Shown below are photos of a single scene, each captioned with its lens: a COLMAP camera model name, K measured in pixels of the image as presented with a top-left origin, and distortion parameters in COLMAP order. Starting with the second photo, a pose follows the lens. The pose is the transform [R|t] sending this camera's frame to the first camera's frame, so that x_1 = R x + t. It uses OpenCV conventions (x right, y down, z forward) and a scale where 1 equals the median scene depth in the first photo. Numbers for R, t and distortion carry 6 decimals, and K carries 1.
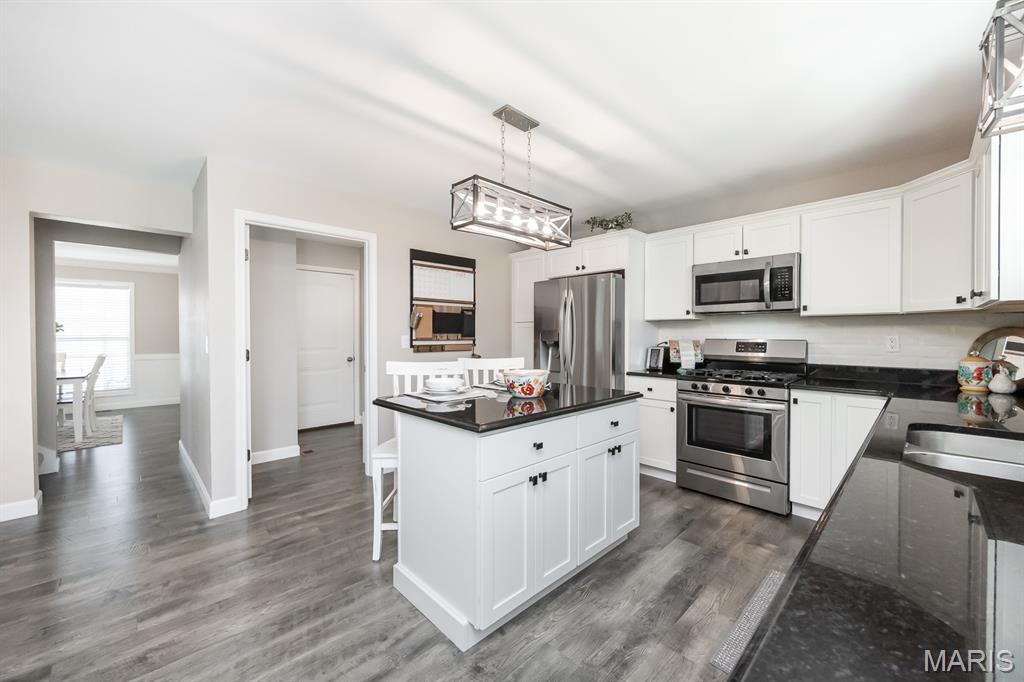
lens RADIAL K [[396.0, 0, 517.0], [0, 396.0, 340.1], [0, 0, 1]] dist [-0.004385, 0.000278]
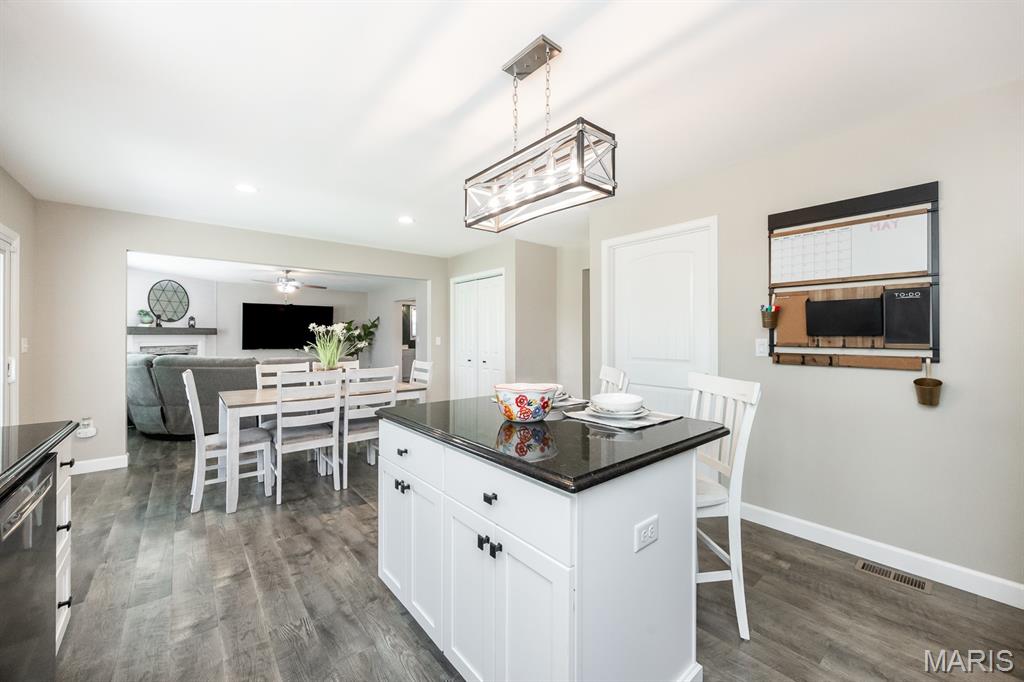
lens RADIAL K [[396.0, 0, 521.4], [0, 396.0, 334.4], [0, 0, 1]] dist [-0.004385, 0.000278]
pose [[-0.049977, -0.004702, -0.998739, 0.435348], [-0.021999, 0.999751, -0.003605, -0.006889], [0.998508, 0.021791, -0.050068, 0.579365]]
